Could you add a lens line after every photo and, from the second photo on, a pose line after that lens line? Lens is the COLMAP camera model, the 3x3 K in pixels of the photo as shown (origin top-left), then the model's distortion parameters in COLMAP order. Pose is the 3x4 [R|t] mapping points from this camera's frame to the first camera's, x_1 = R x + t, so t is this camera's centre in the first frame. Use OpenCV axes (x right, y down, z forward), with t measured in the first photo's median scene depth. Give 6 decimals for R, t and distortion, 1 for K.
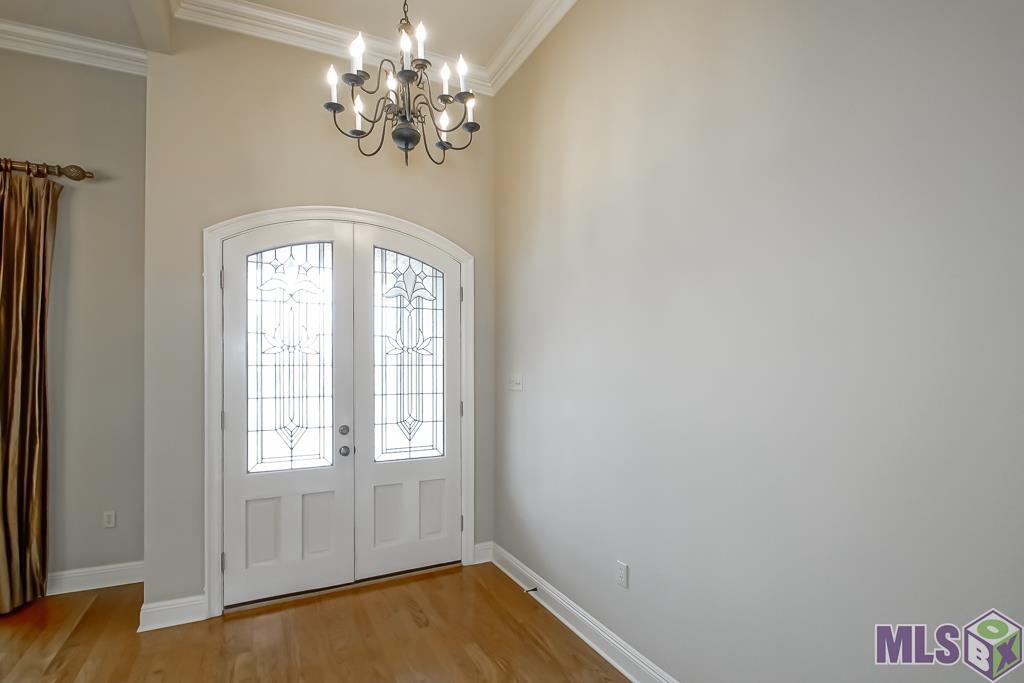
lens RADIAL K [[466.2, 0, 507.8], [0, 466.2, 365.0], [0, 0, 1]] dist [-0.001909, -0.001932]
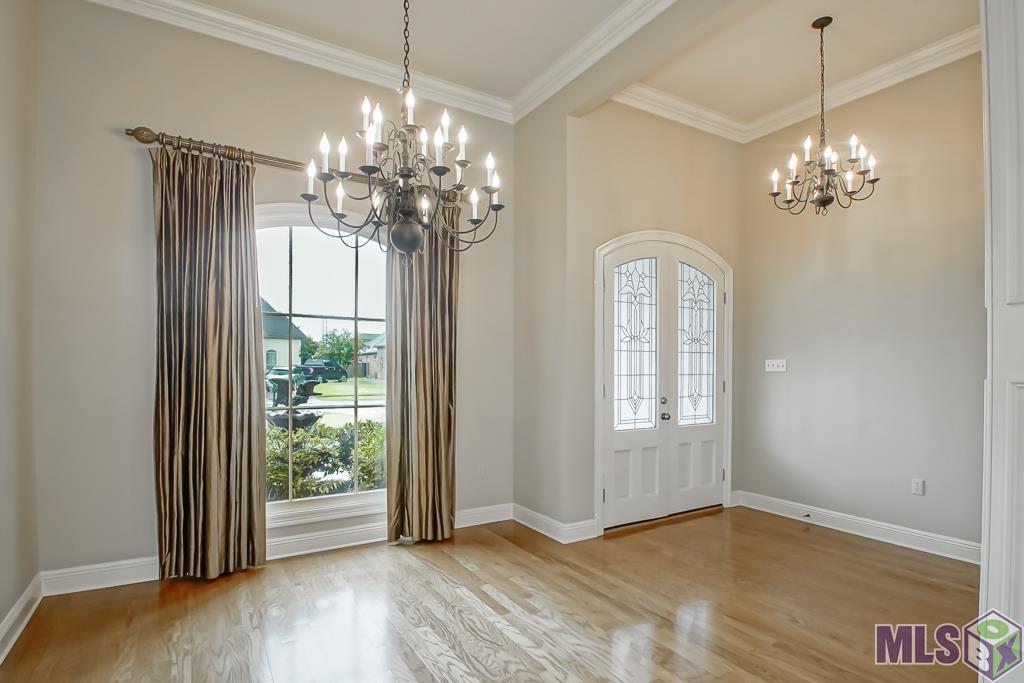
lens RADIAL K [[537.8, 0, 509.4], [0, 537.8, 350.2], [0, 0, 1]] dist [-0.004090, -0.002692]
pose [[0.994090, 0.020315, 0.106641, -0.873012], [-0.020697, 0.999783, 0.002485, 0.001506], [-0.106568, -0.004677, 0.994294, -0.428771]]
